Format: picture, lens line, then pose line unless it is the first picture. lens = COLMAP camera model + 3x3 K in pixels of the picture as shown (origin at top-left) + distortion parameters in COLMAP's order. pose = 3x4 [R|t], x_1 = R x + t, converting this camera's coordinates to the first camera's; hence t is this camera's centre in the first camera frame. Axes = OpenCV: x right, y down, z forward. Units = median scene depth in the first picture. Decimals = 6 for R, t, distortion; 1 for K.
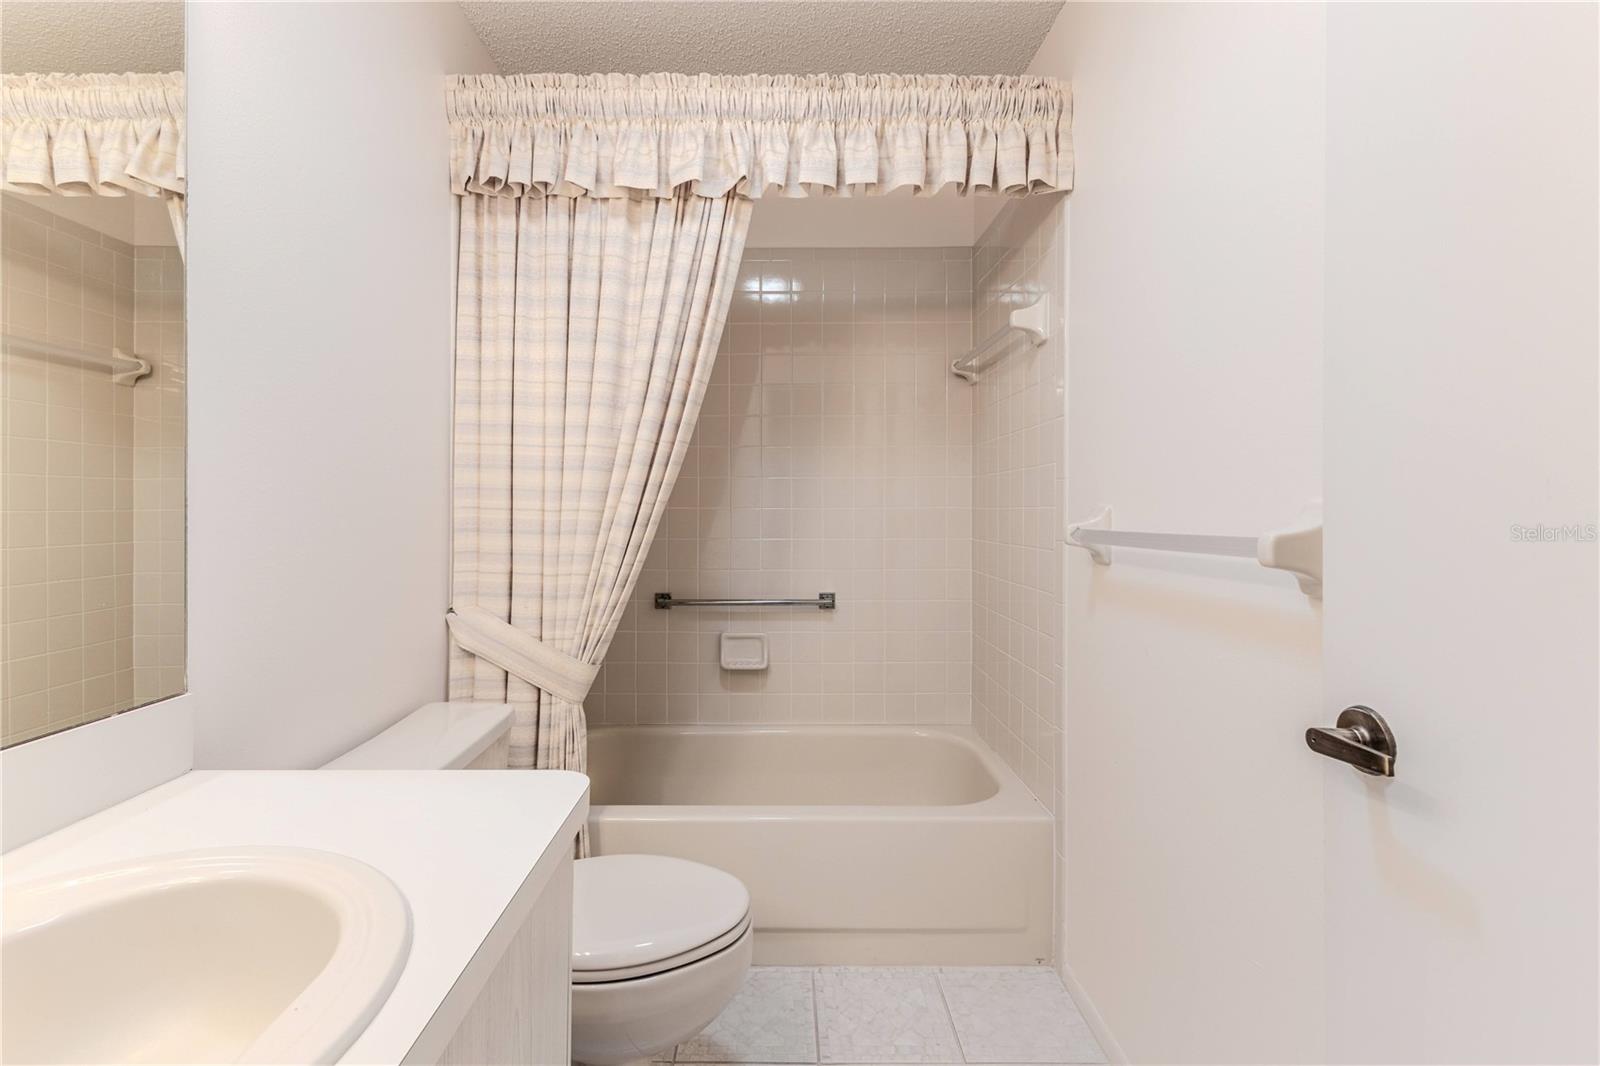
lens RADIAL K [[694.0, 0, 808.2], [0, 694.0, 513.0], [0, 0, 1]] dist [0.005010, -0.003009]
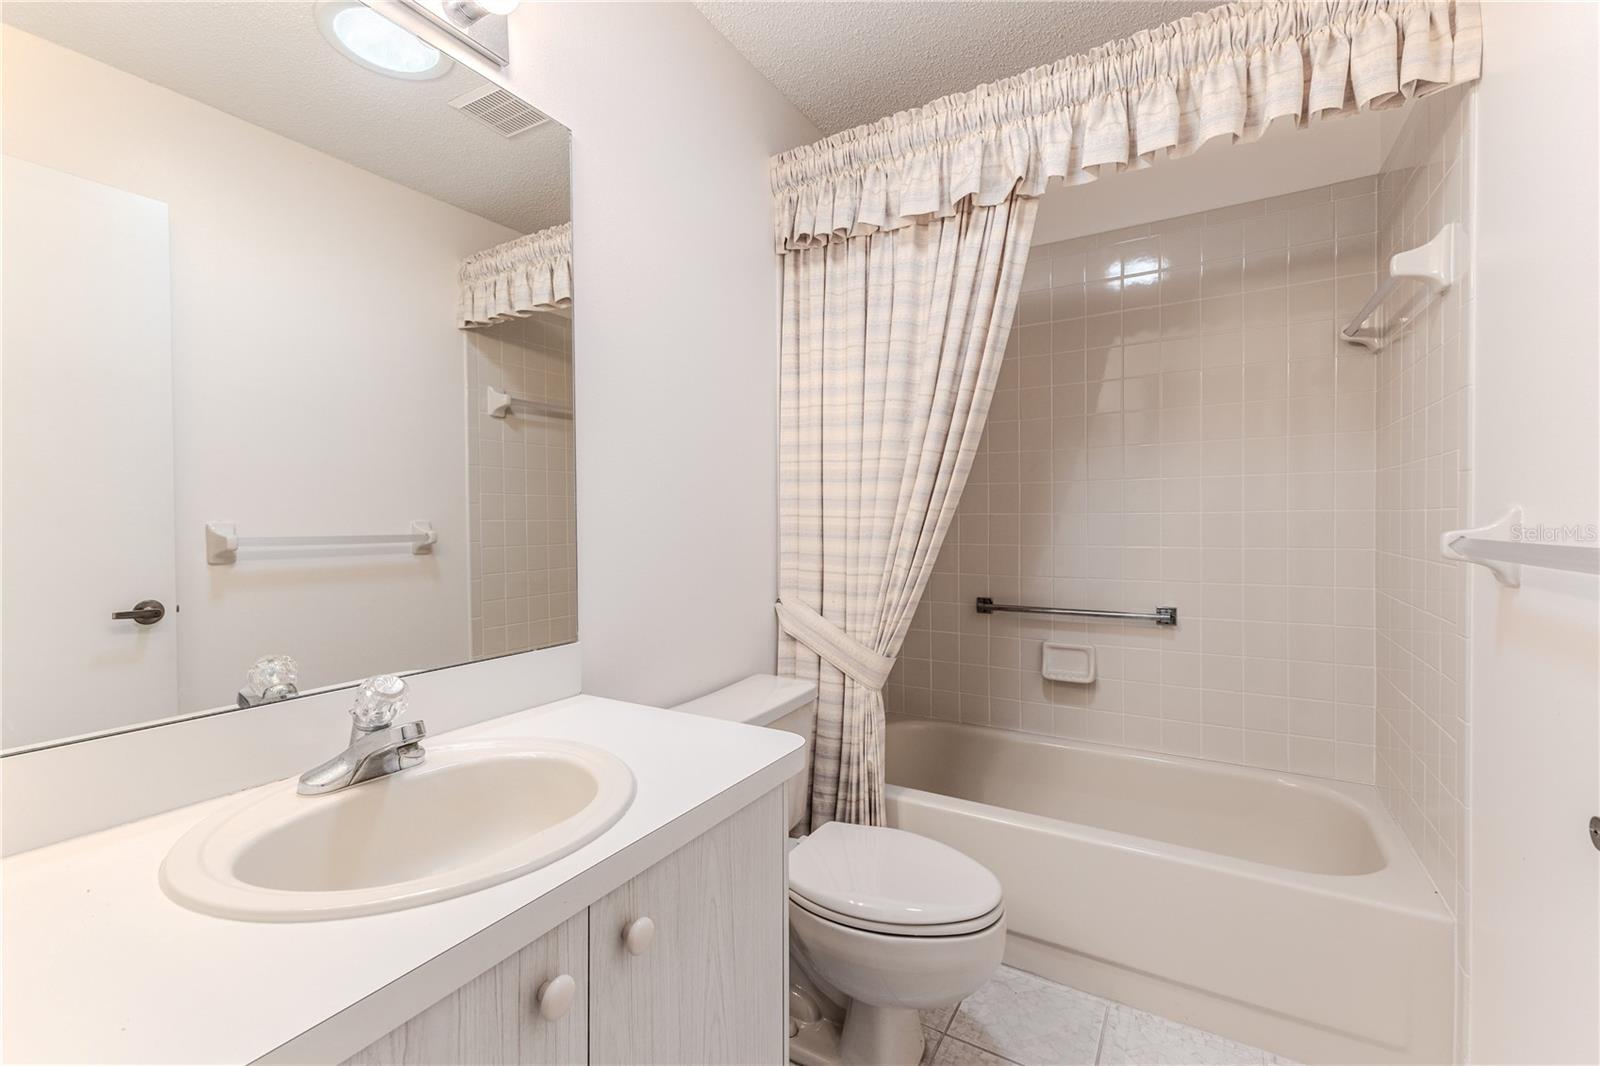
lens RADIAL K [[694.0, 0, 807.8], [0, 694.0, 530.3], [0, 0, 1]] dist [0.005010, -0.003009]
pose [[0.855536, 0.003423, -0.517733, 0.153904], [0.005214, 0.999870, 0.015228, -0.000220], [0.517718, -0.015728, 0.855407, -0.006439]]
